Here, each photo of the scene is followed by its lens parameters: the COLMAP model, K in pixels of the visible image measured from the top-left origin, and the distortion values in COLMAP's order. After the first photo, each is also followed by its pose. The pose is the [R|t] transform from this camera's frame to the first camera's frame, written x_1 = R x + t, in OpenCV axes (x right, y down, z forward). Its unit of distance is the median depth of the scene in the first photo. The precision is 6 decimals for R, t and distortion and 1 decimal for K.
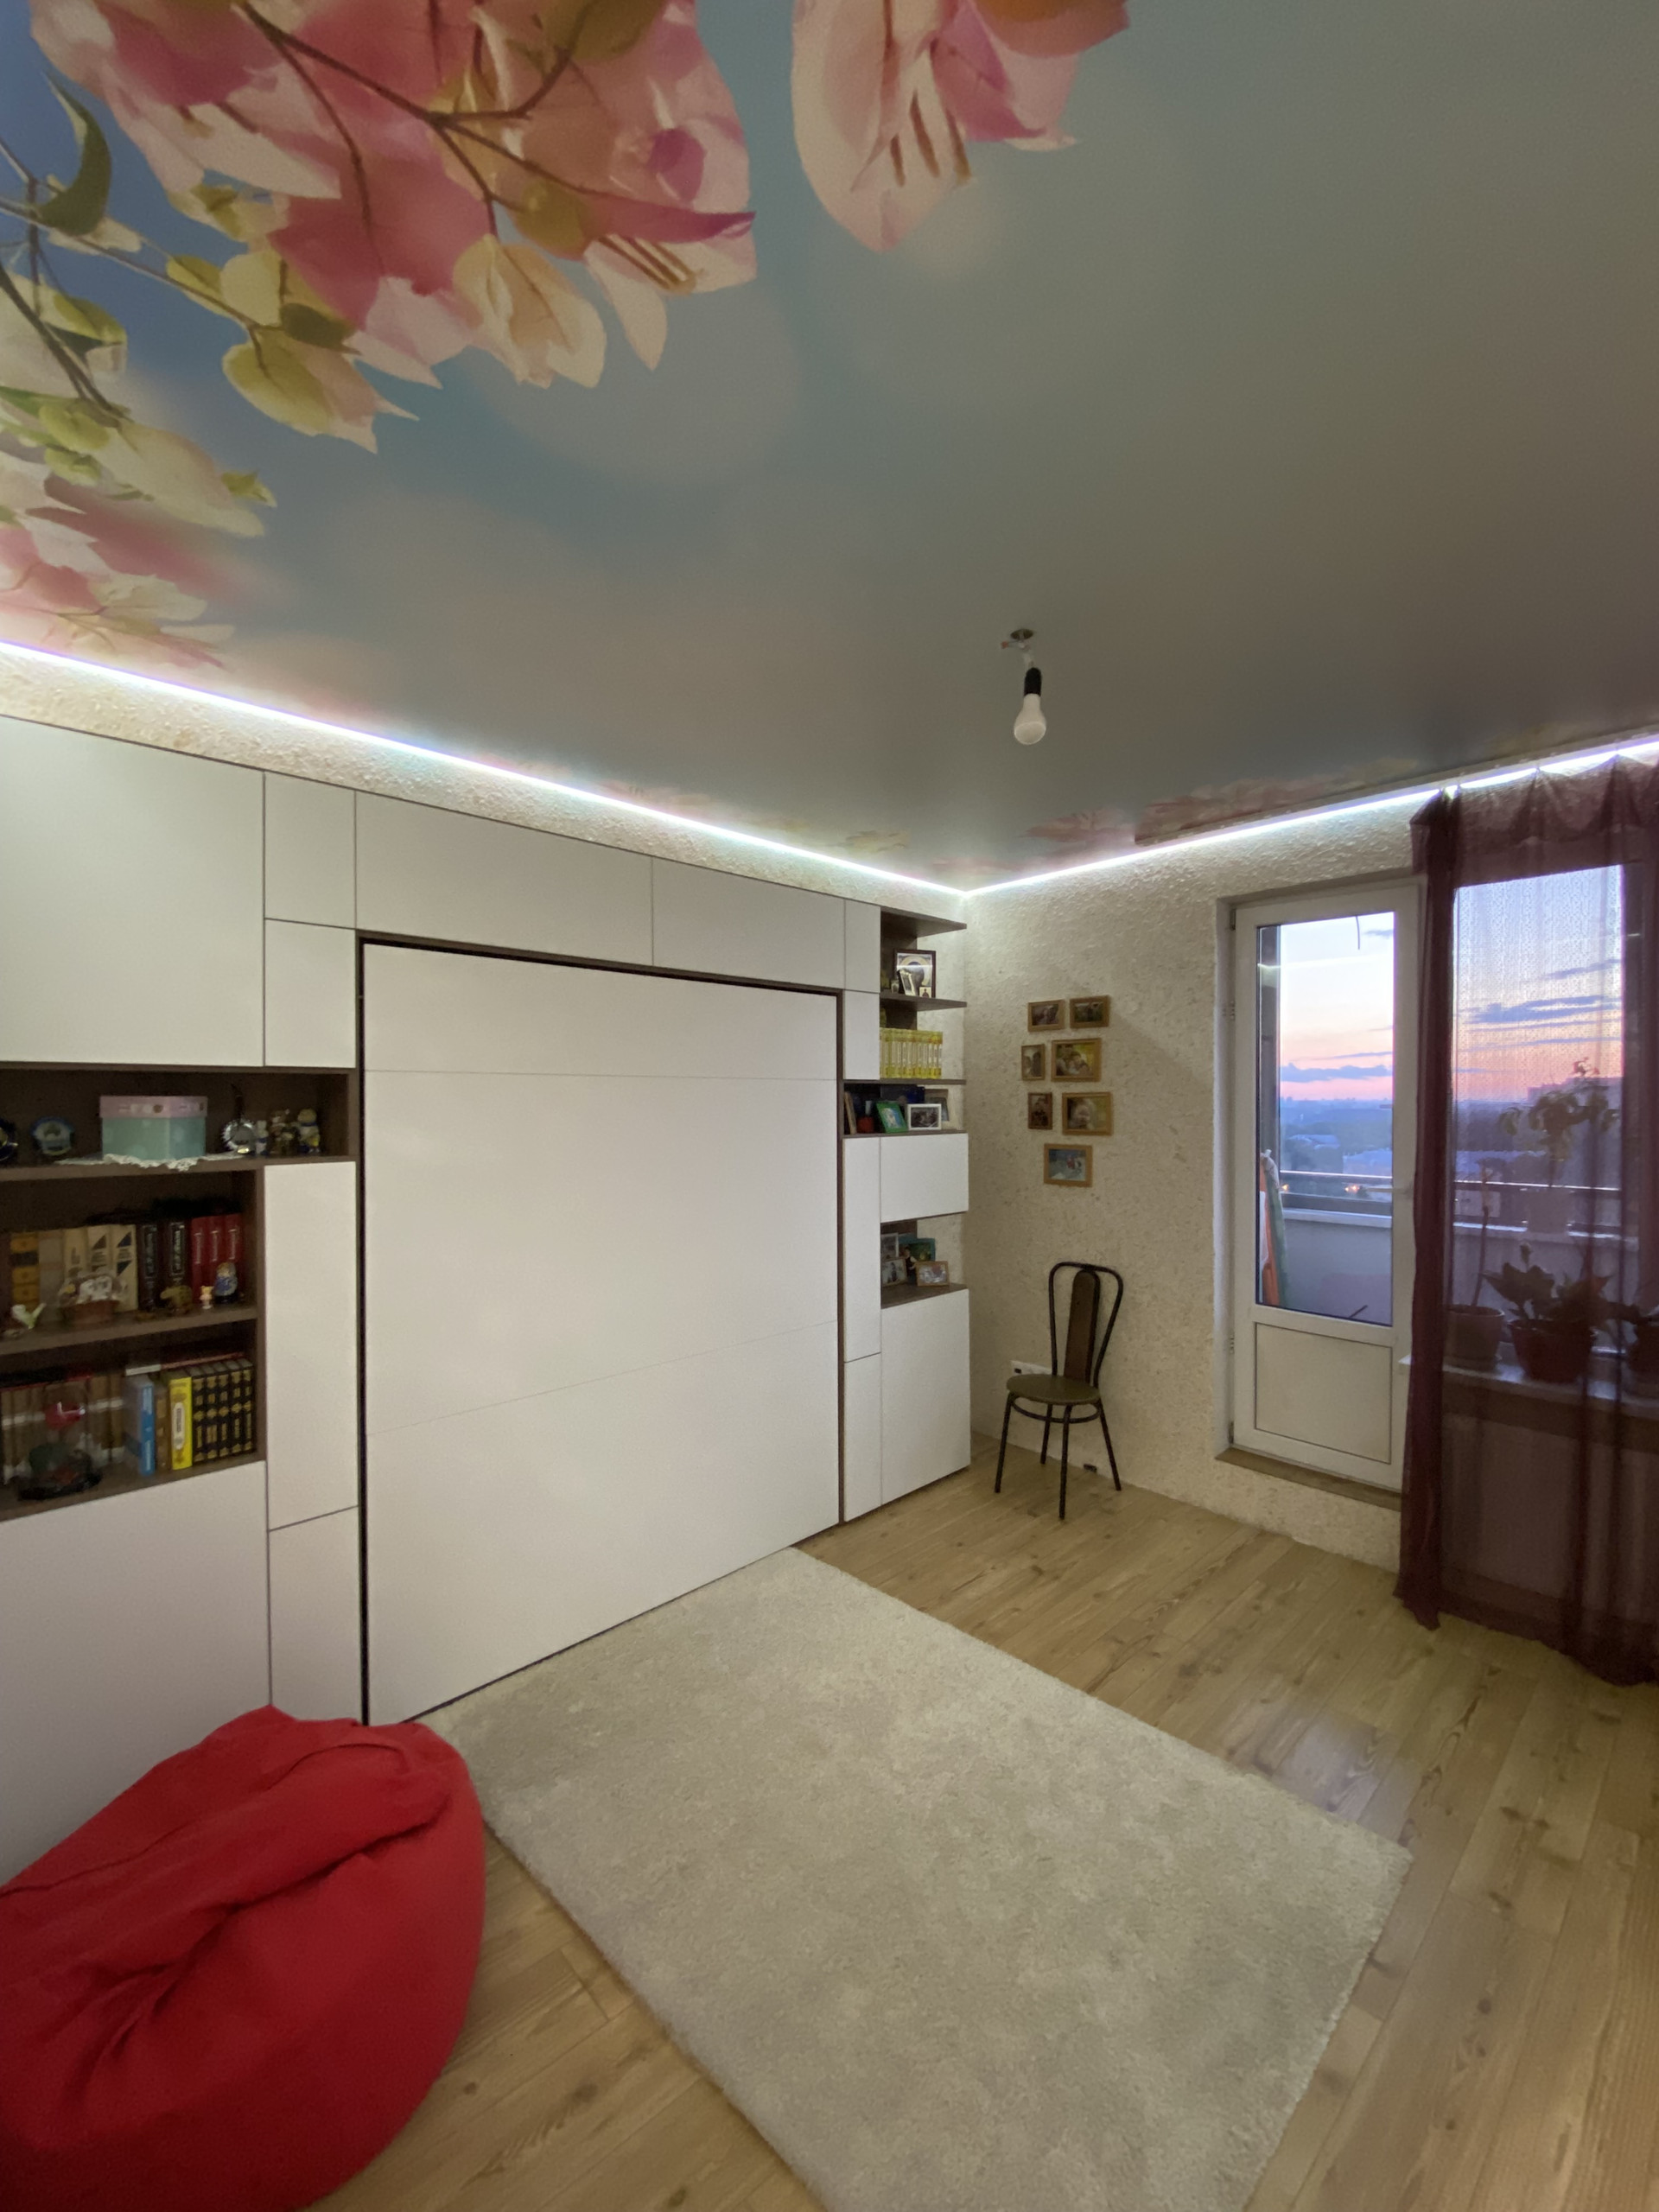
lens RADIAL K [[910.1, 0, 833.5], [0, 910.1, 1111.4], [0, 0, 1]] dist [0.011064, -0.012698]
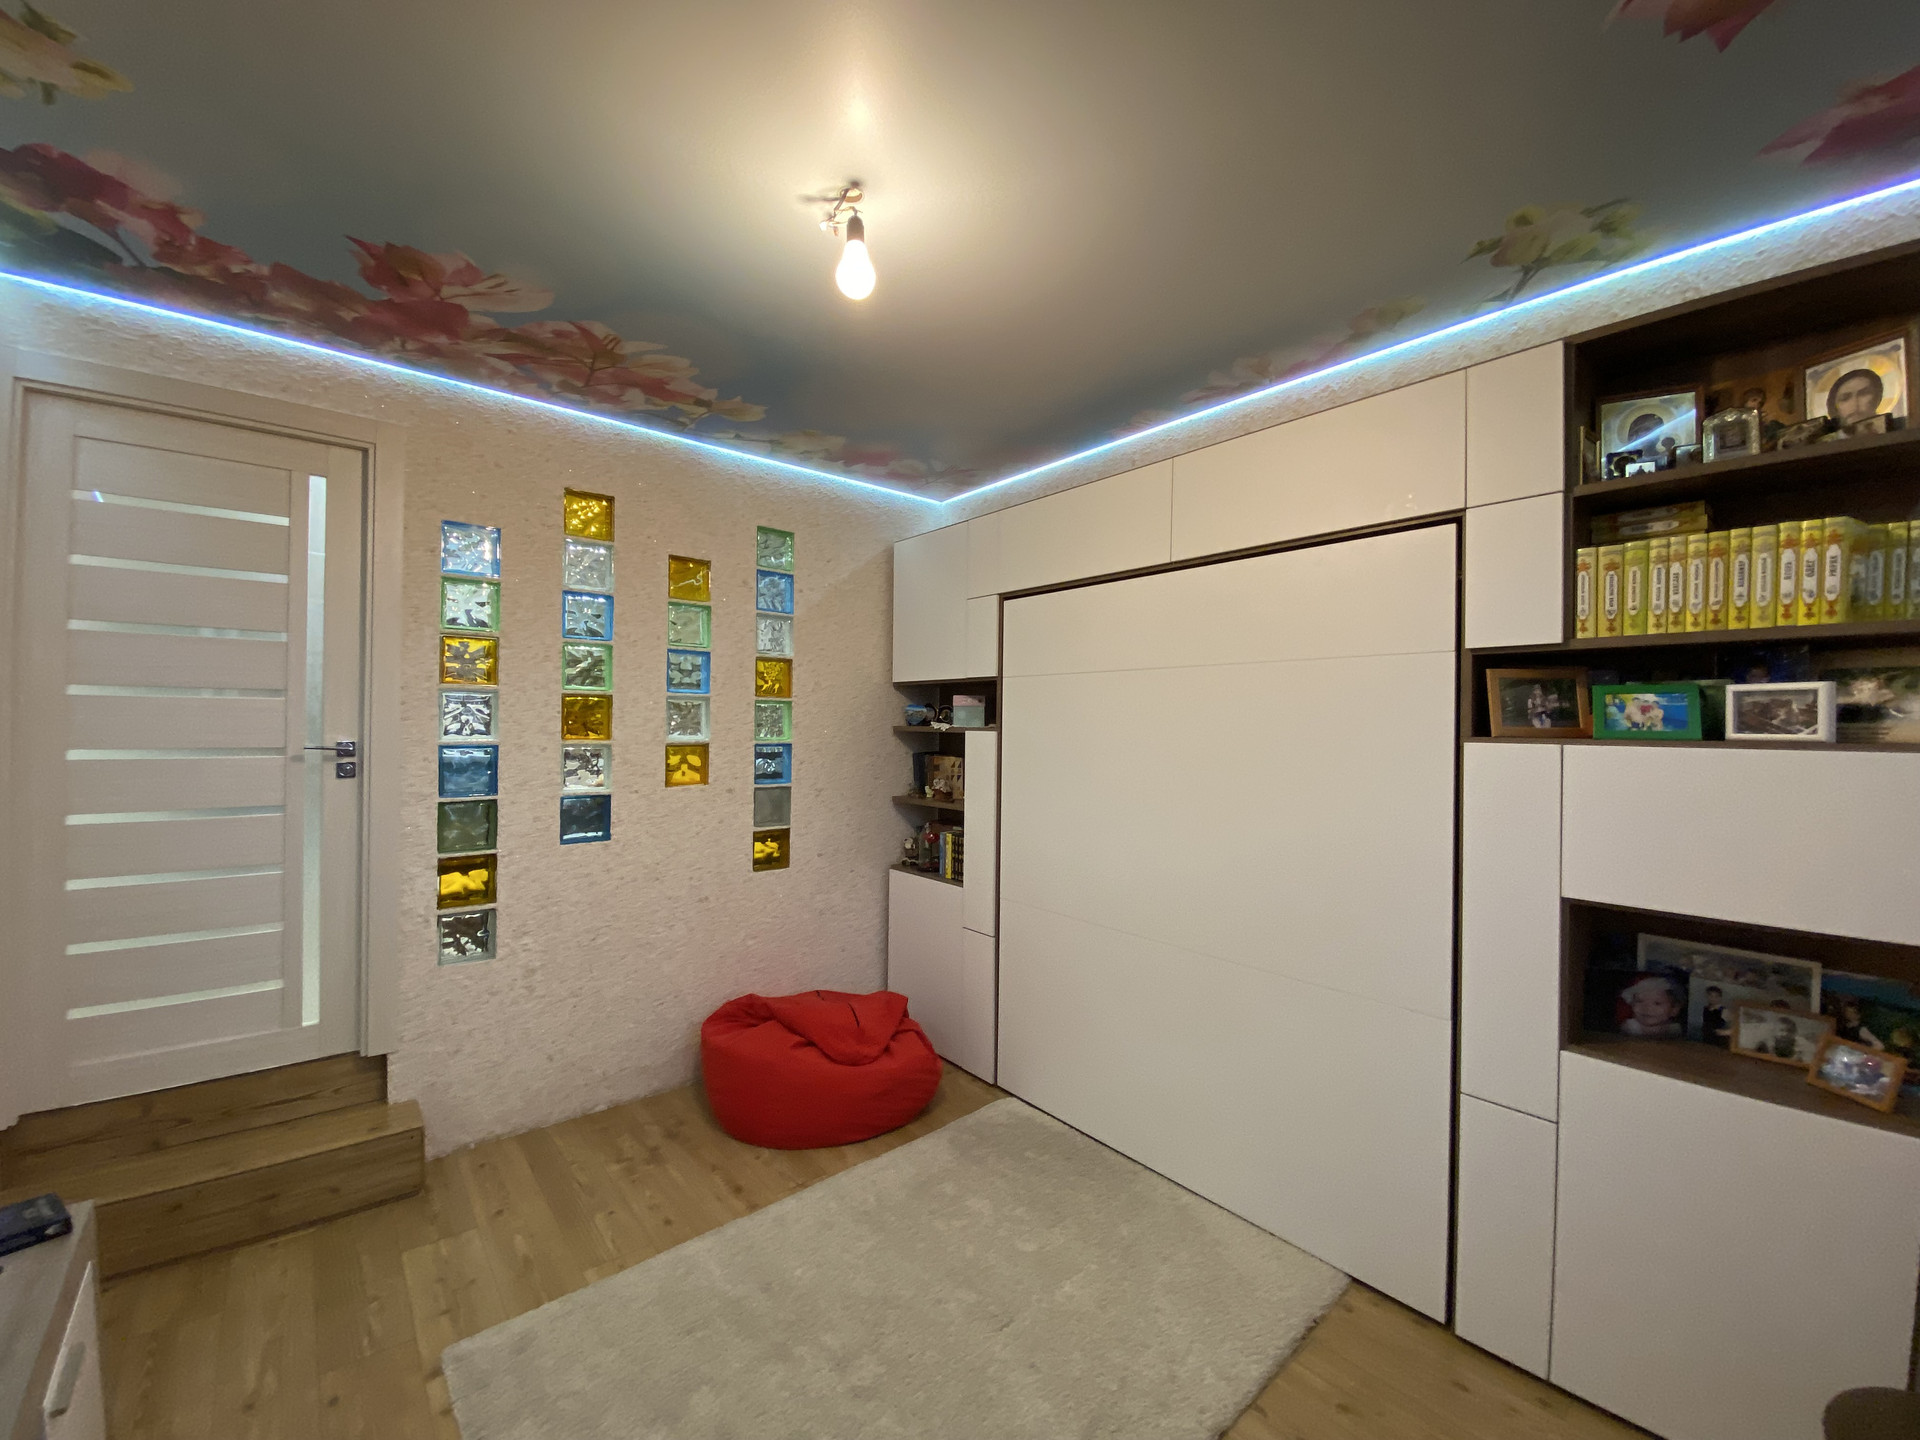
lens RADIAL K [[790.0, 0, 973.5], [0, 790.0, 725.7], [0, 0, 1]] dist [0.011064, -0.012698]
pose [[-0.086023, 0.008909, -0.996253, 0.925729], [-0.019703, 0.999749, 0.010642, 0.029722], [0.996098, 0.020544, -0.085826, 1.088041]]
